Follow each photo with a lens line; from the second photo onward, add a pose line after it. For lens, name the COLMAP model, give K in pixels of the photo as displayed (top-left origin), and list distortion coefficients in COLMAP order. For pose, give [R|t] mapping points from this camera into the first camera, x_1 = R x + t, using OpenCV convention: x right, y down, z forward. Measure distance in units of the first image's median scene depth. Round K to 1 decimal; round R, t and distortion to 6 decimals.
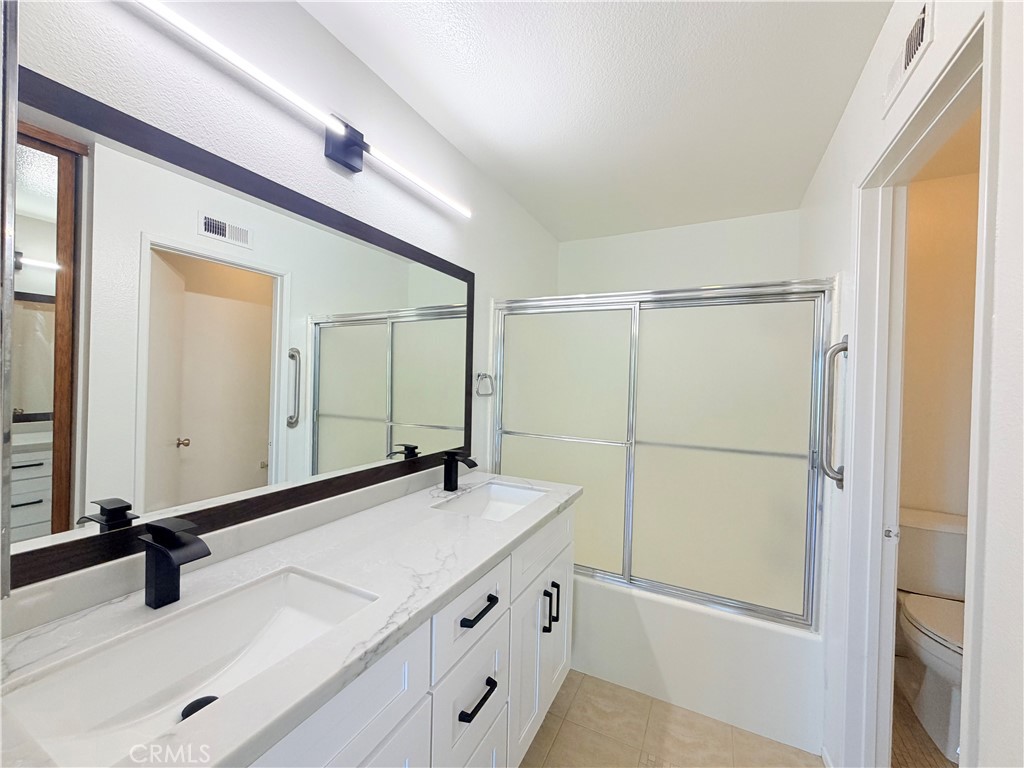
lens RADIAL K [[412.4, 0, 517.4], [0, 412.4, 385.8], [0, 0, 1]] dist [0.003719, 0.000700]
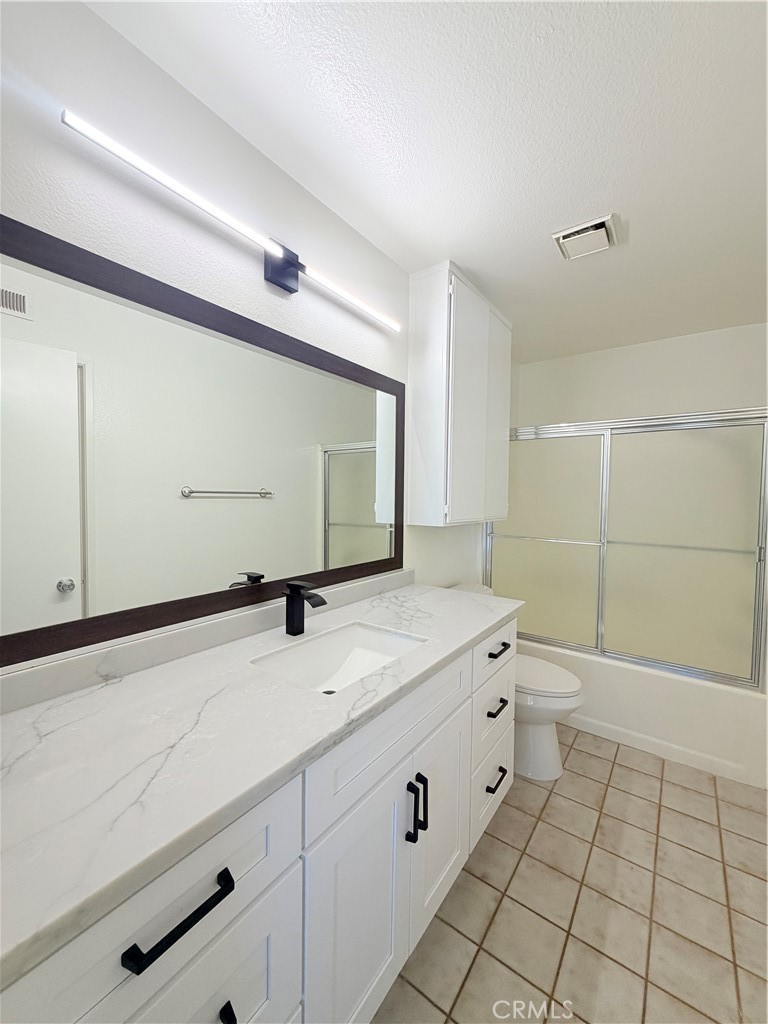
lens RADIAL K [[412.4, 0, 374.4], [0, 412.4, 501.1], [0, 0, 1]] dist [0.003719, 0.000700]
pose [[0.982238, -0.001153, -0.187634, 0.144089], [0.002712, 0.999964, 0.008055, -0.004670], [0.187618, -0.008420, 0.982206, 0.280442]]
